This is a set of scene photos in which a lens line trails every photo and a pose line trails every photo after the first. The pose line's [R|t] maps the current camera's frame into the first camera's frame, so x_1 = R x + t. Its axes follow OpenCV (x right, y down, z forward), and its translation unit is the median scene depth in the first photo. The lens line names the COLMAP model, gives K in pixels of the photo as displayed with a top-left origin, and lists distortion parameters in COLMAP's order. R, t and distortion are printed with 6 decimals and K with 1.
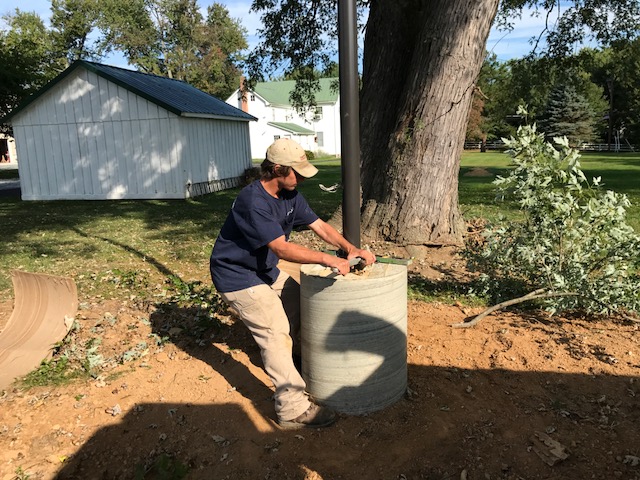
lens RADIAL K [[520.3, 0, 320.0], [0, 520.3, 240.0], [0, 0, 1]] dist [-0.001999, 0.000011]
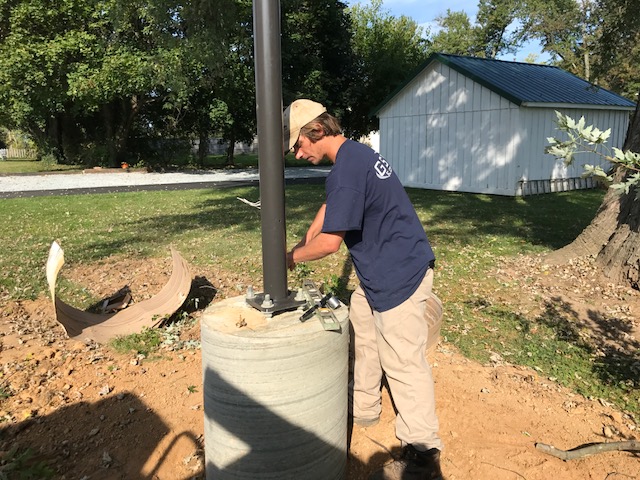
lens RADIAL K [[520.3, 0, 320.0], [0, 520.3, 240.0], [0, 0, 1]] dist [-0.001999, 0.000011]
pose [[0.730177, 0.150419, -0.666495, 0.109662], [-0.138625, 0.987792, 0.071060, -0.020898], [0.669047, 0.040506, 0.742115, 0.091437]]
